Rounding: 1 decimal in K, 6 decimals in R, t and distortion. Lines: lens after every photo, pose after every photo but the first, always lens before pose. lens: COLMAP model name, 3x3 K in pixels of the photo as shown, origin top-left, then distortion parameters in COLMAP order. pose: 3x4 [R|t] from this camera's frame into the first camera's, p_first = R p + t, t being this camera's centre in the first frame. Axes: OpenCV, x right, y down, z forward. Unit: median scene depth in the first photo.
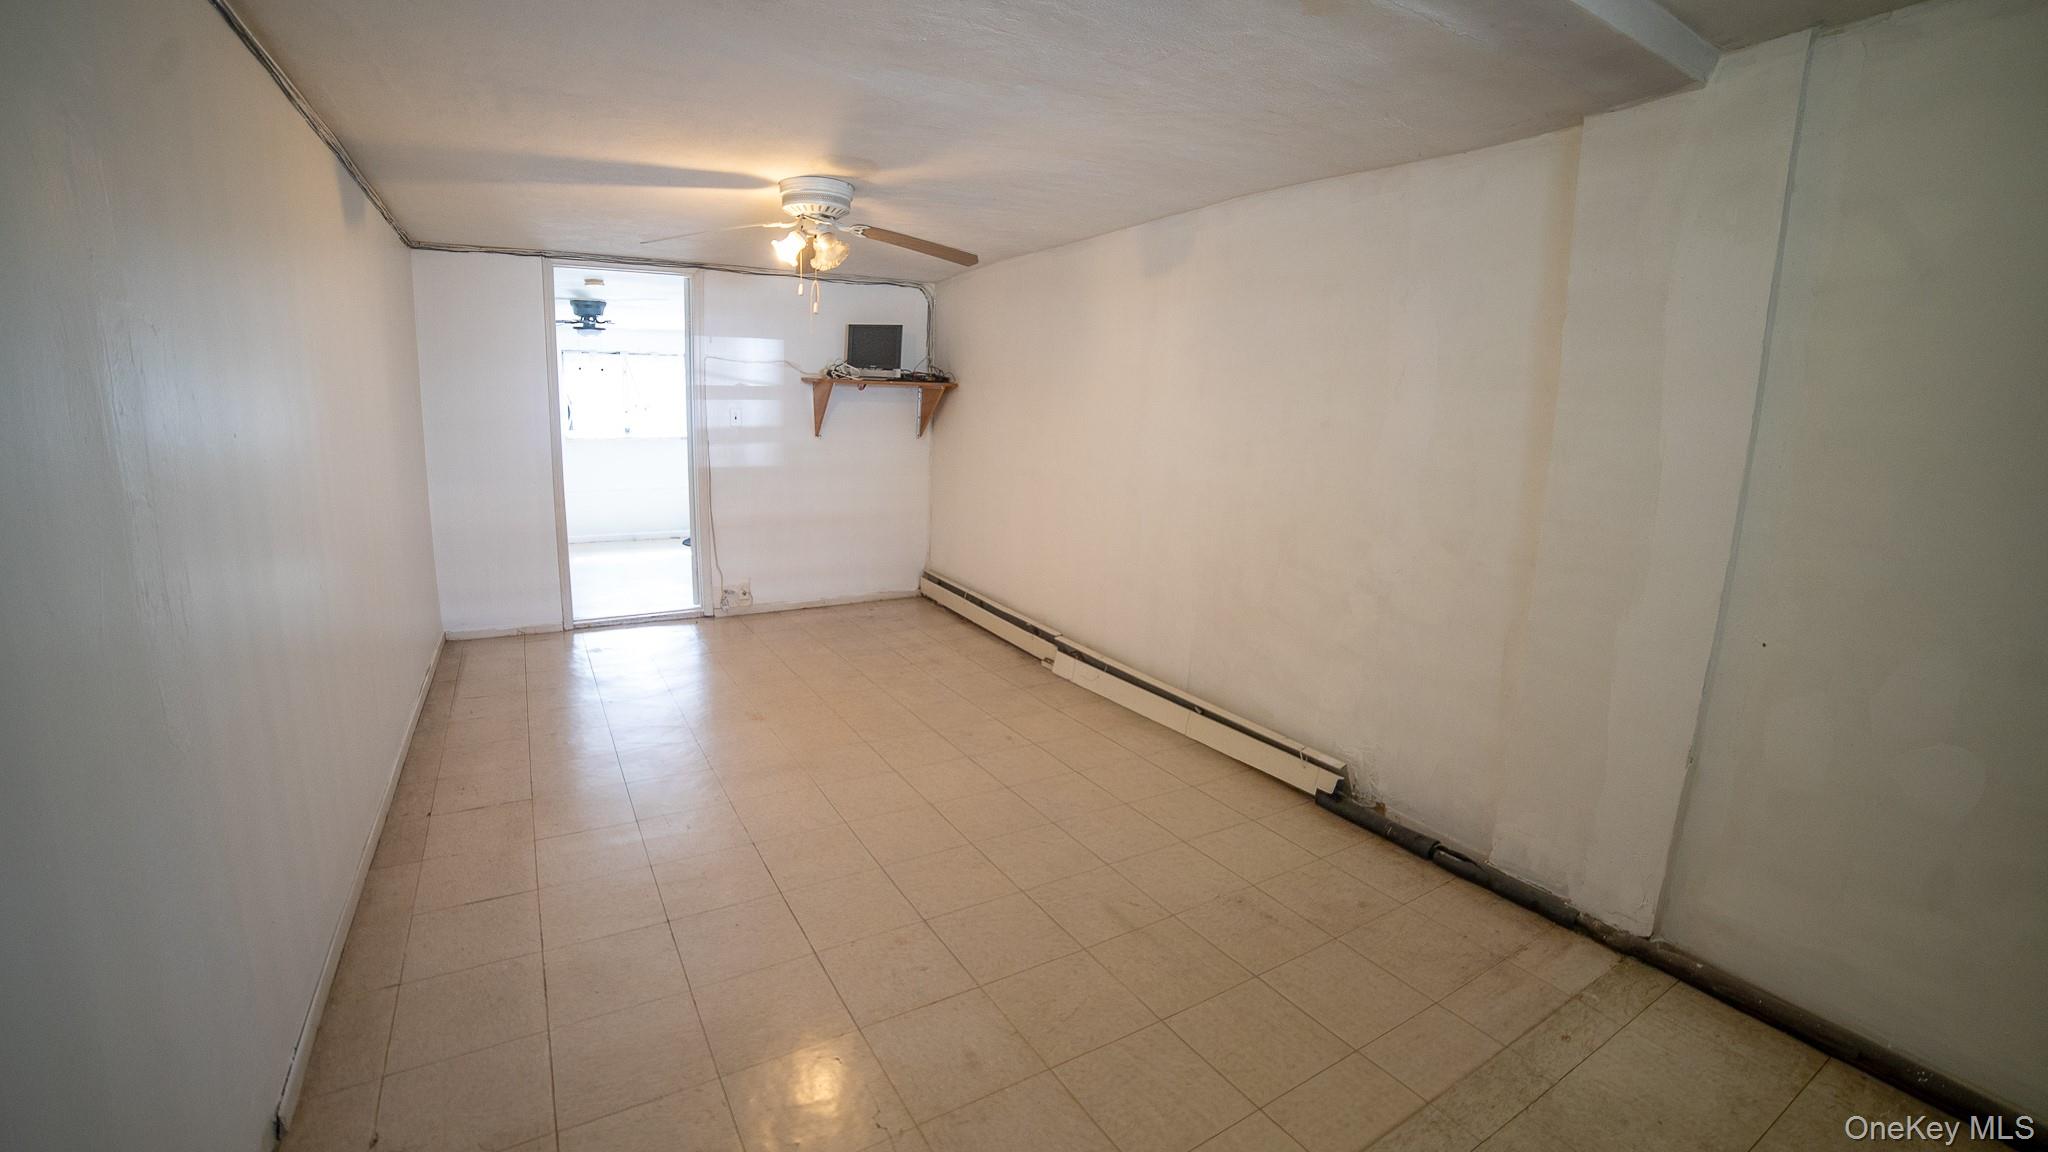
lens RADIAL K [[849.6, 0, 1029.0], [0, 849.6, 577.2], [0, 0, 1]] dist [-0.097888, 0.022814]
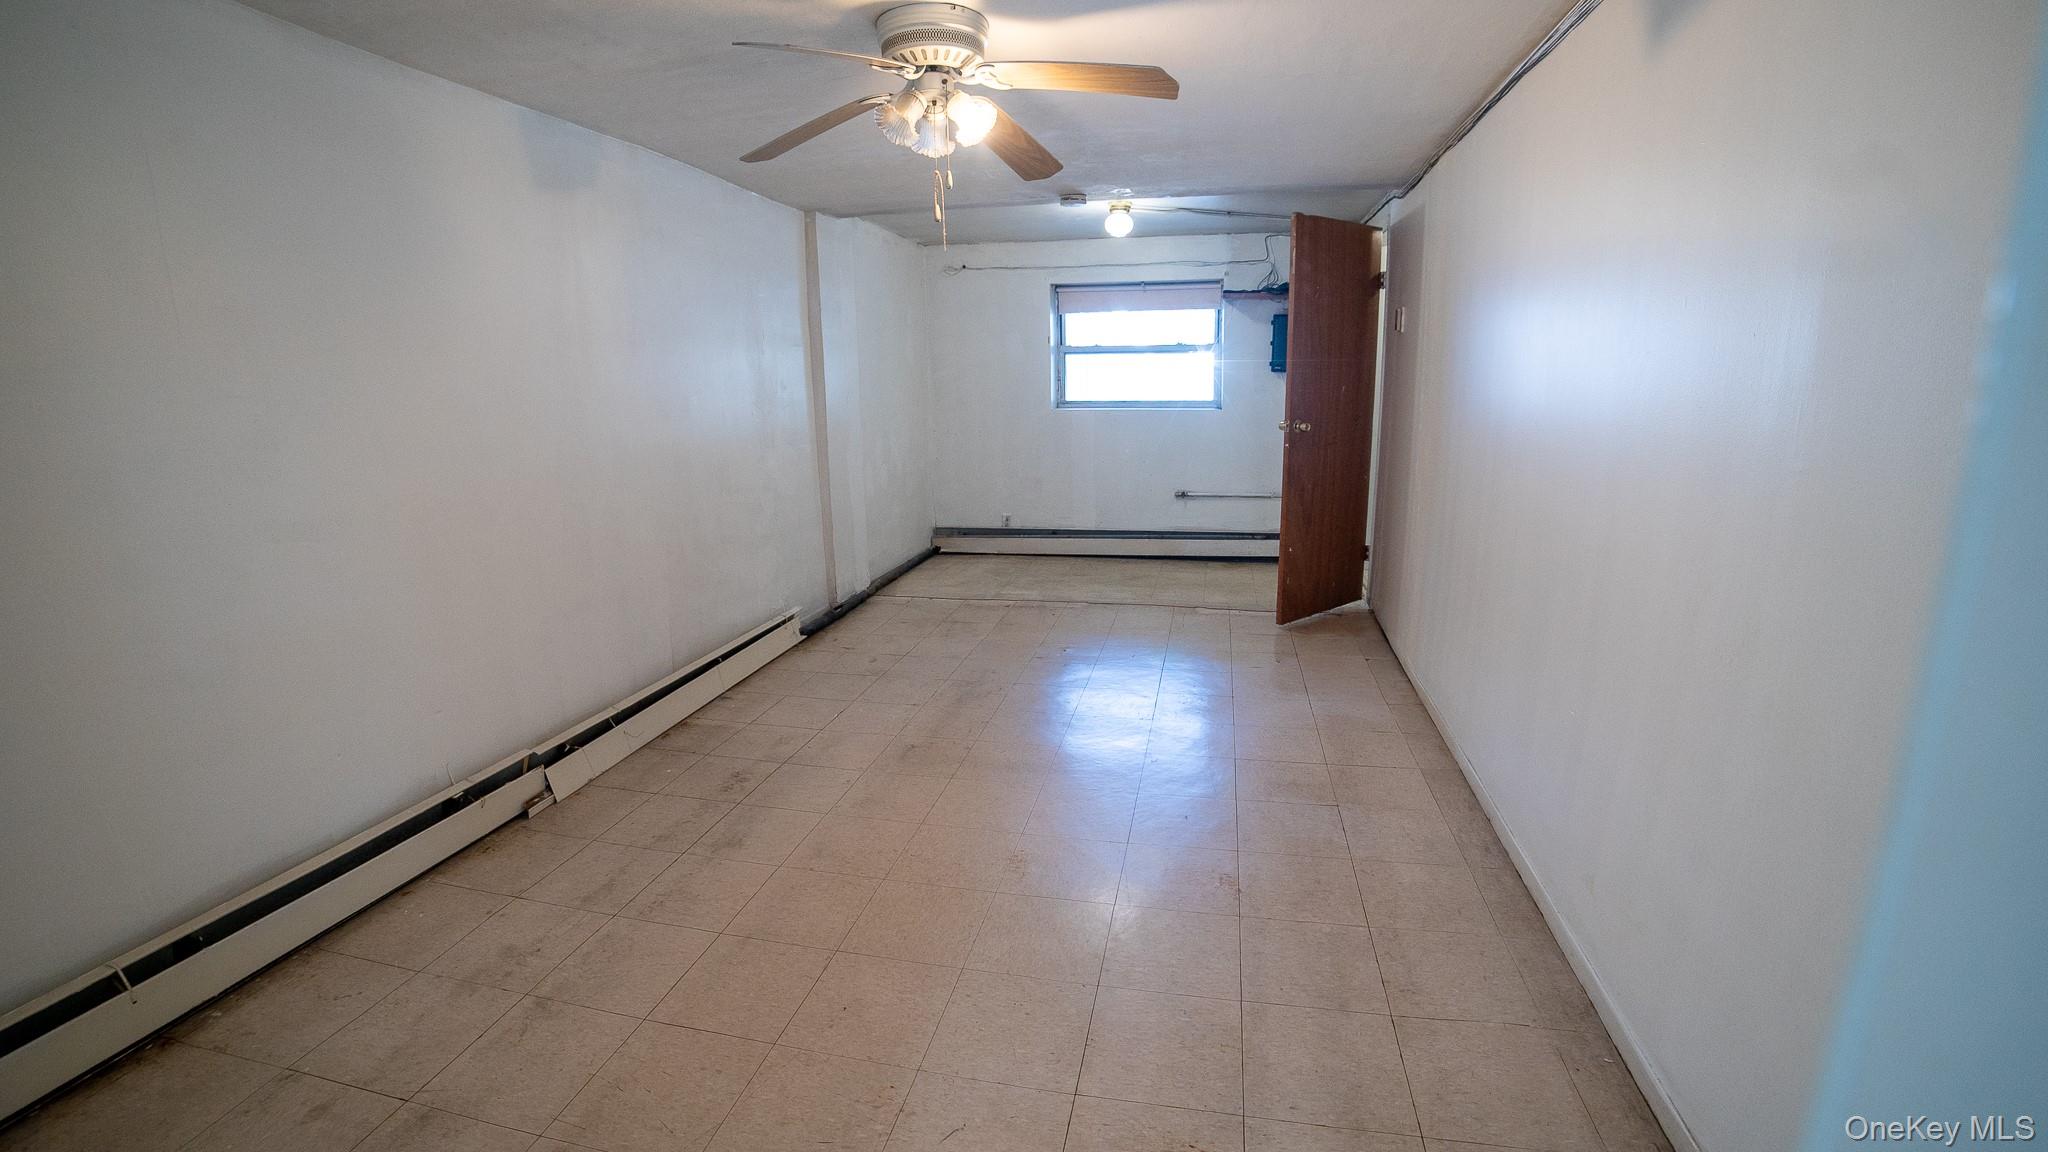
lens RADIAL K [[849.6, 0, 1028.6], [0, 849.6, 567.2], [0, 0, 1]] dist [-0.097888, 0.022814]
pose [[-0.725584, -0.167490, 0.667439, -0.492558], [0.130639, 0.918760, 0.372578, -0.185632], [-0.675619, 0.357530, -0.644757, 0.917478]]
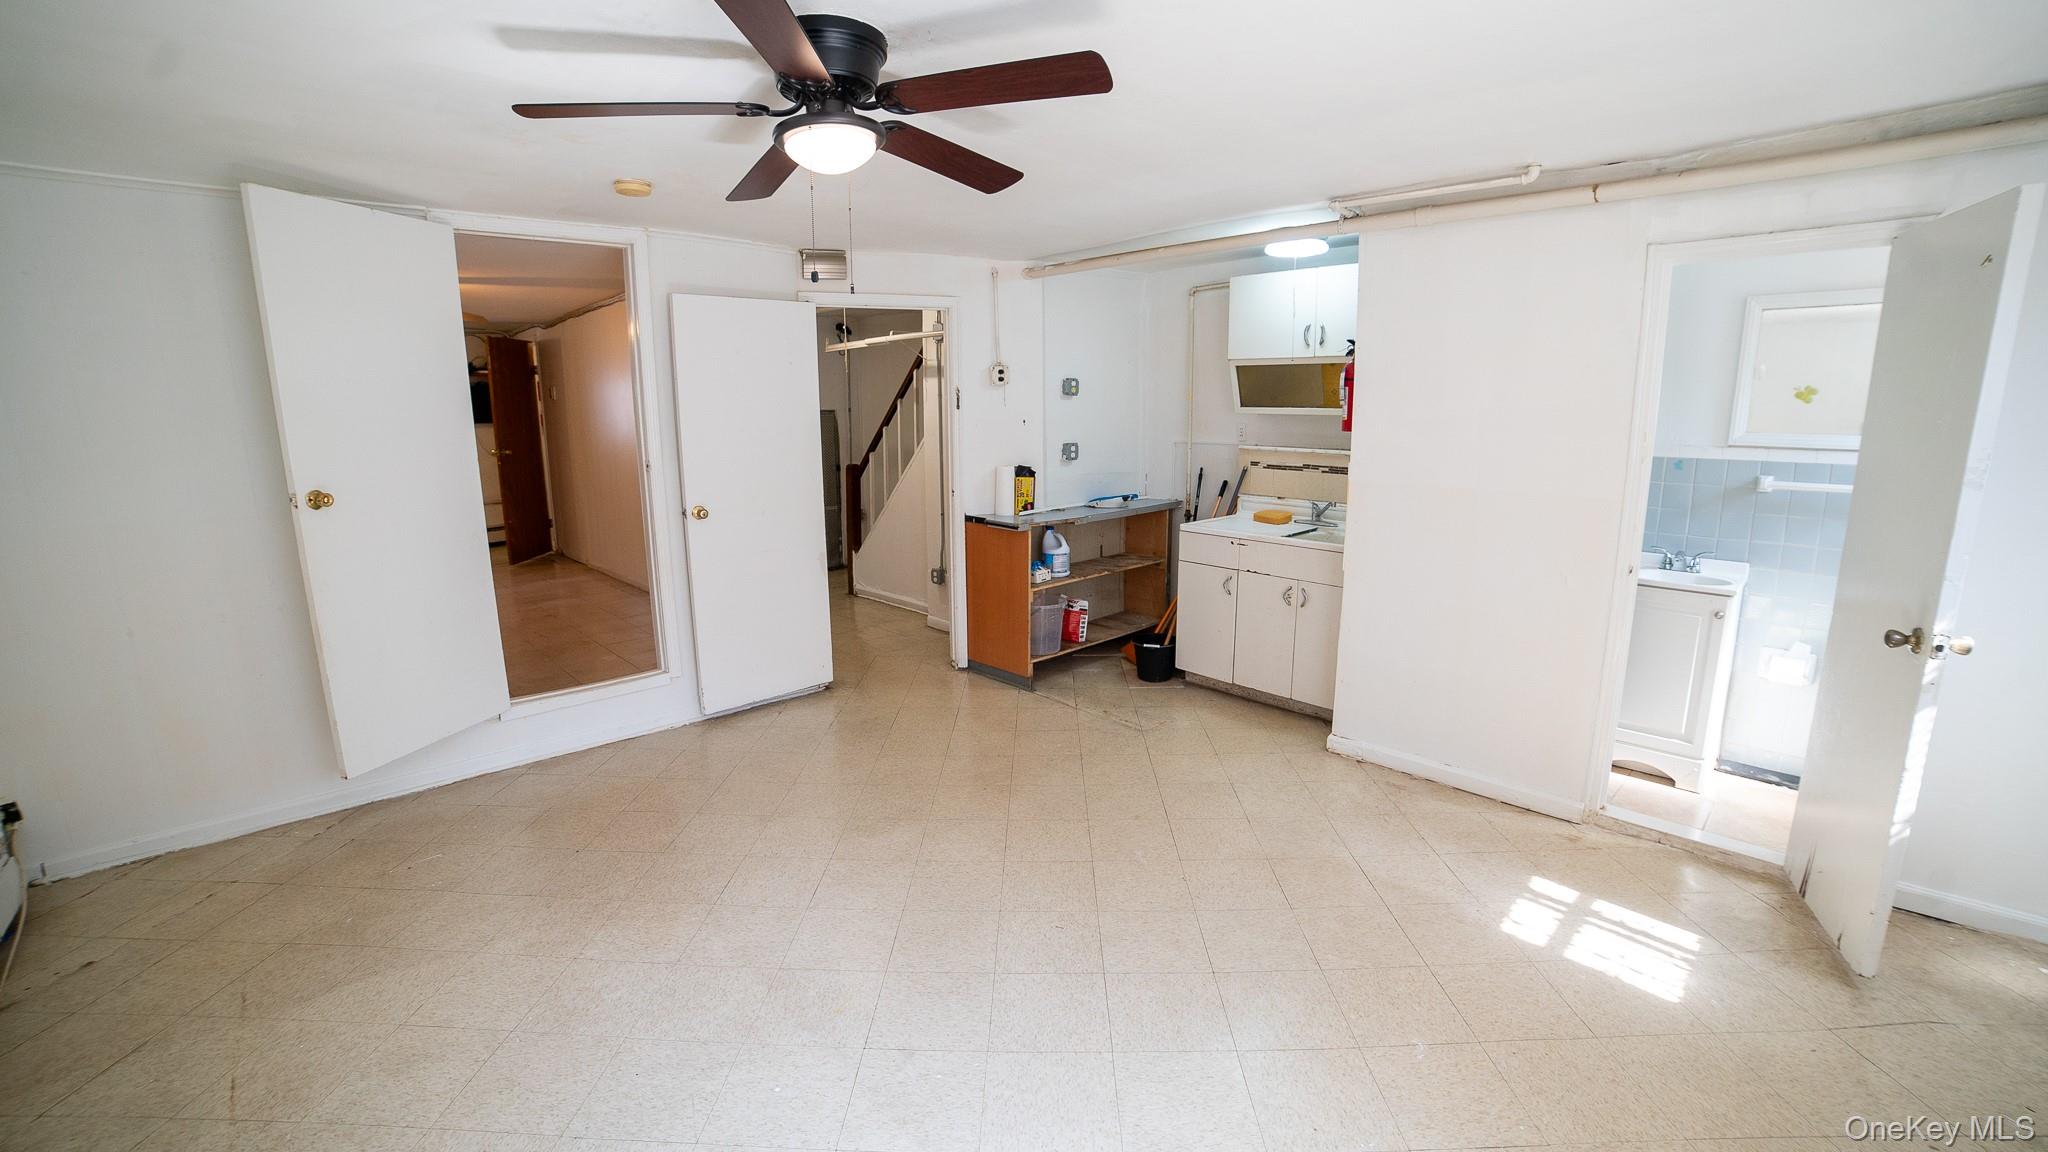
lens RADIAL K [[849.6, 0, 1024.0], [0, 849.6, 564.5], [0, 0, 1]] dist [-0.097888, 0.022814]
pose [[-0.974884, 0.028657, -0.220864, -0.667891], [-0.055031, 0.929942, 0.363565, -0.349744], [0.215809, 0.366588, -0.905008, 1.679010]]
